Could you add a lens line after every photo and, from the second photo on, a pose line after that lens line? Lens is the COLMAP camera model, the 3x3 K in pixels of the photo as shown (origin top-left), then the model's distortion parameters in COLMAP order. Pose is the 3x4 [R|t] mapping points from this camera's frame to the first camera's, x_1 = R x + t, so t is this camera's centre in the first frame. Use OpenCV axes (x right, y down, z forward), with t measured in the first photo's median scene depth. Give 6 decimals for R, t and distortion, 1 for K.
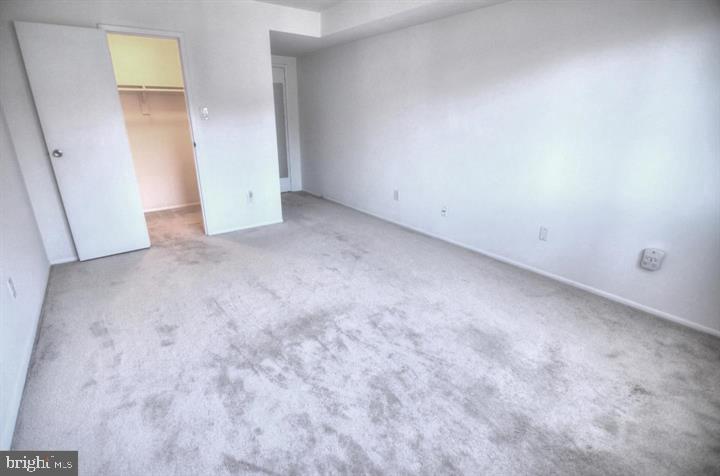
lens RADIAL K [[346.4, 0, 358.3], [0, 346.4, 236.0], [0, 0, 1]] dist [-0.018034, 0.000376]
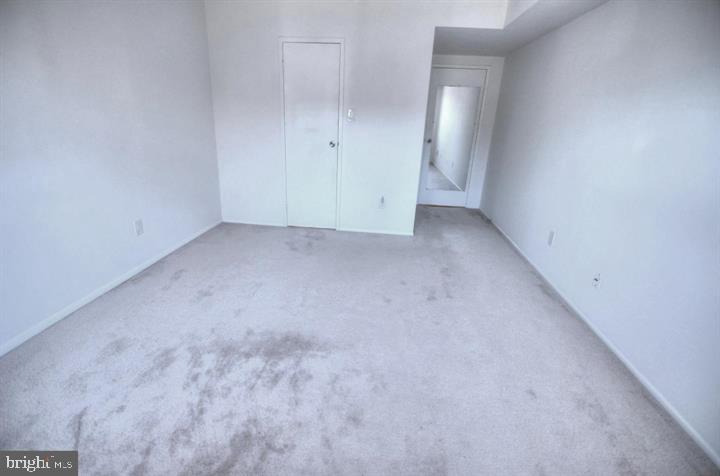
lens RADIAL K [[346.4, 0, 357.9], [0, 346.4, 239.9], [0, 0, 1]] dist [-0.018034, 0.000376]
pose [[0.737772, 0.253030, -0.625835, 0.452512], [-0.260005, 0.962079, 0.082467, -0.120956], [0.622969, 0.101878, 0.775584, 0.344107]]
